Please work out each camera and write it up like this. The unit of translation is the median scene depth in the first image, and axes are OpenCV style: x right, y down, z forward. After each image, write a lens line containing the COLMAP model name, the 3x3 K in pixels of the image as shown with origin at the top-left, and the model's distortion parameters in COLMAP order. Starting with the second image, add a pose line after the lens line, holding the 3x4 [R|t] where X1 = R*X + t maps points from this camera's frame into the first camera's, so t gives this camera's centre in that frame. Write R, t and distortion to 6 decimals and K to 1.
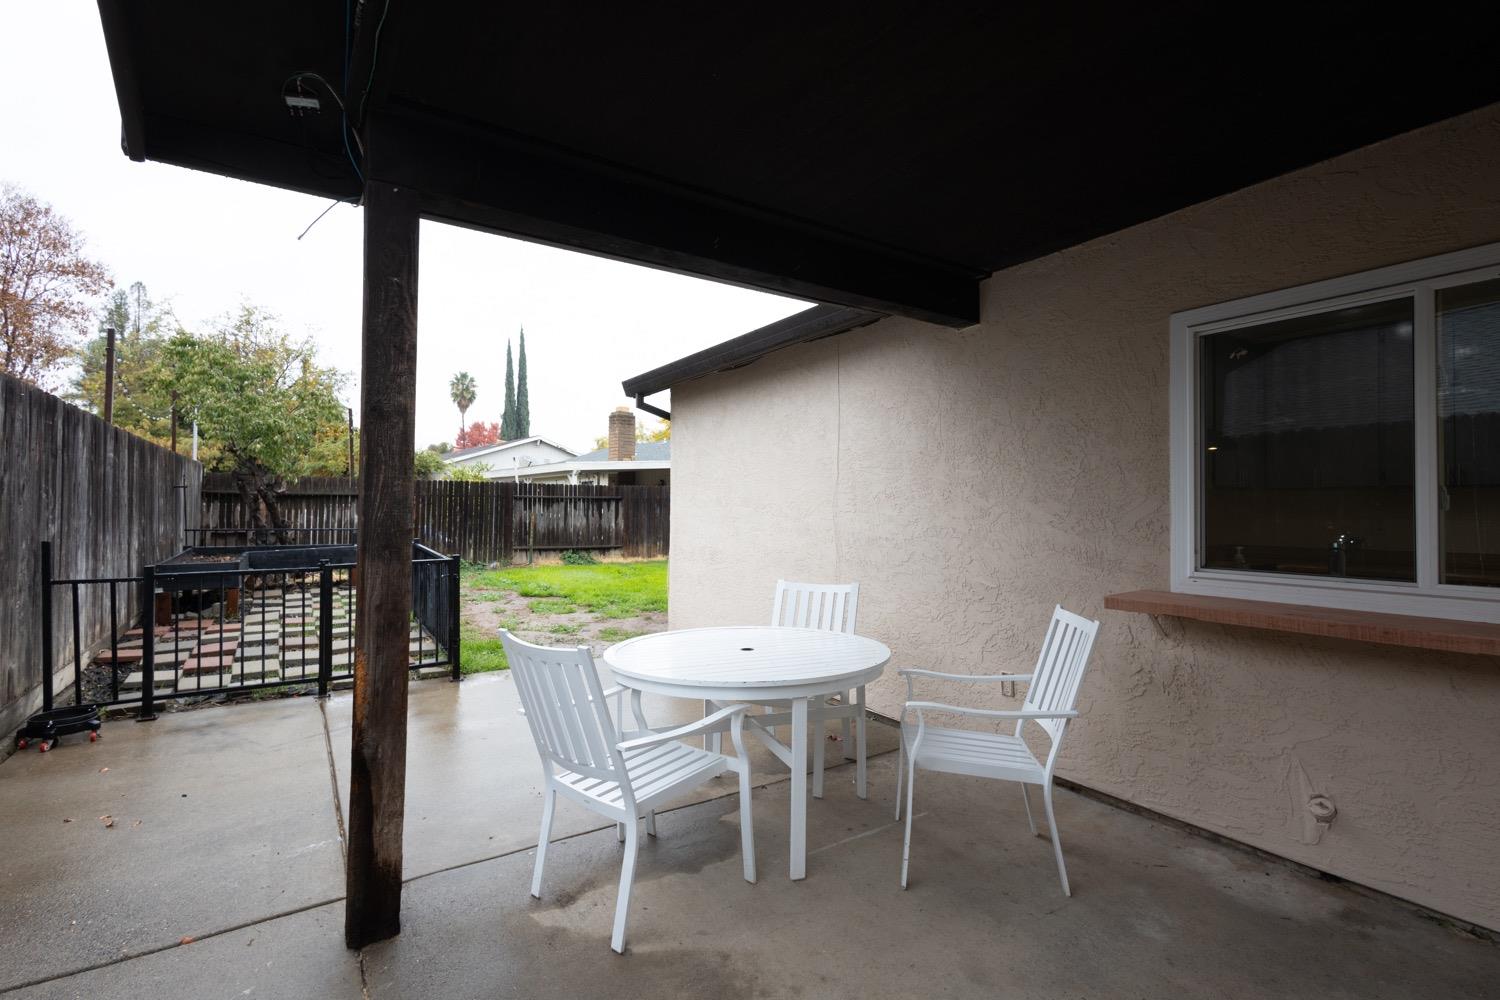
lens RADIAL K [[687.3, 0, 746.8], [0, 687.3, 502.6], [0, 0, 1]] dist [0.015976, -0.004524]
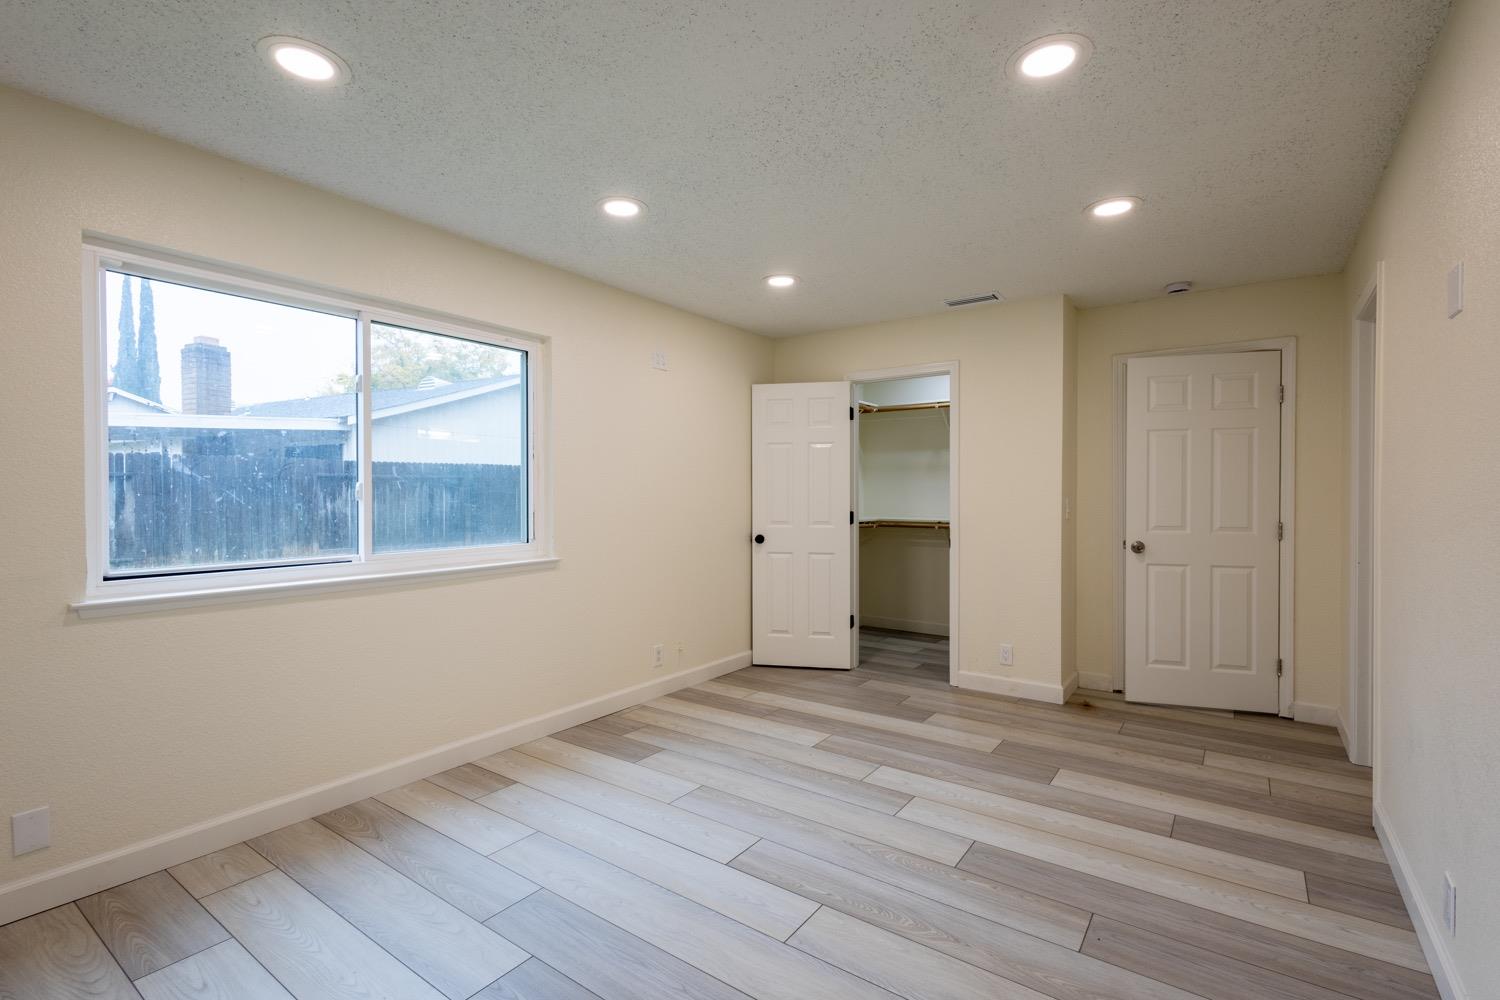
lens RADIAL K [[687.3, 0, 742.9], [0, 687.3, 505.5], [0, 0, 1]] dist [0.015976, -0.004524]
pose [[0.936043, -0.013265, 0.351635, 0.116986], [0.002424, 0.999509, 0.031253, 0.002645], [-0.351876, -0.028402, 0.935616, 0.382841]]
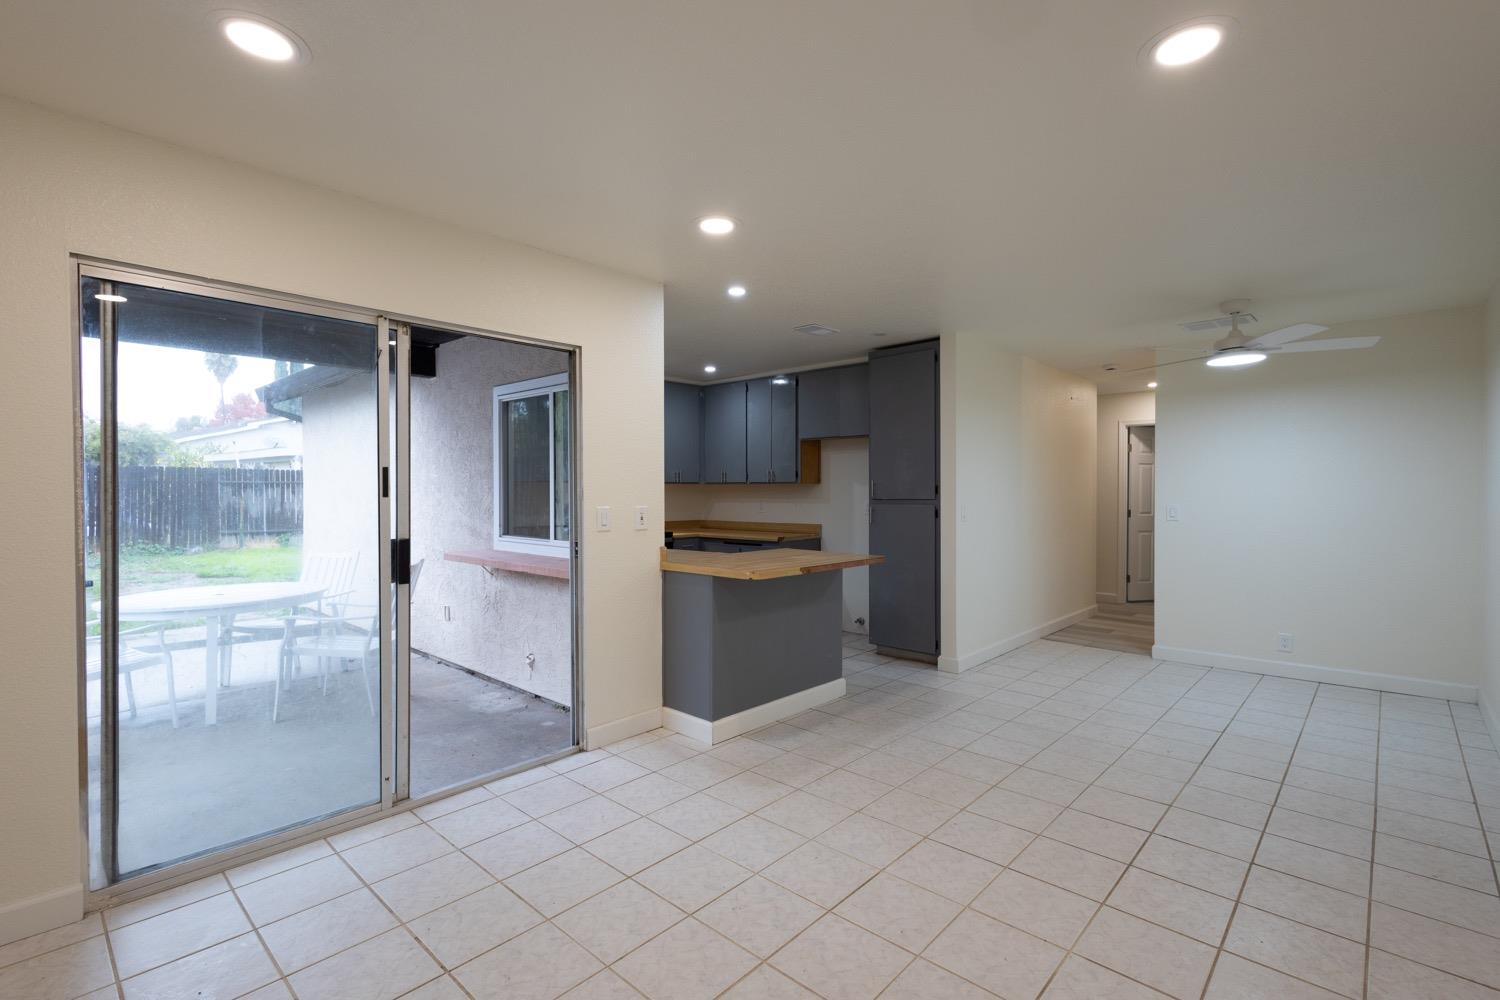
lens RADIAL K [[687.3, 0, 746.9], [0, 687.3, 504.8], [0, 0, 1]] dist [0.015976, -0.004524]
pose [[0.972263, -0.011215, 0.233623, 0.216104], [0.003072, 0.999376, 0.035188, -0.010610], [-0.233872, -0.033494, 0.971690, -0.212542]]
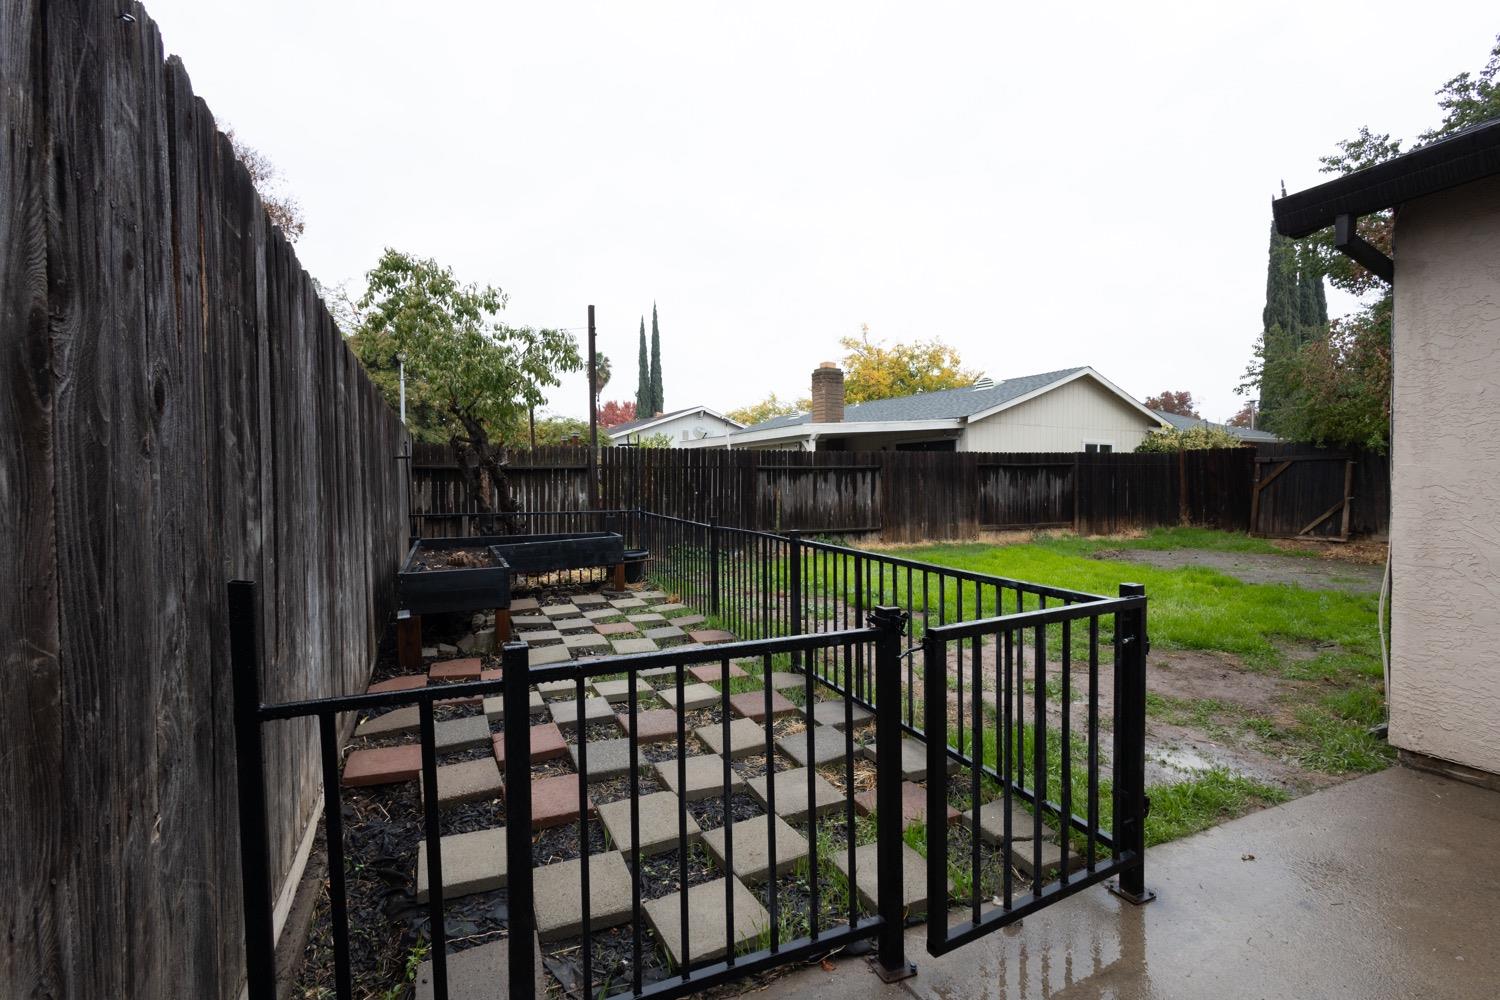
lens RADIAL K [[687.3, 0, 746.5], [0, 687.3, 503.6], [0, 0, 1]] dist [0.015976, -0.004524]
pose [[0.986063, -0.012355, -0.165911, -0.266174], [0.018517, 0.999193, 0.035649, 0.005257], [0.165336, -0.038224, 0.985496, 0.266431]]
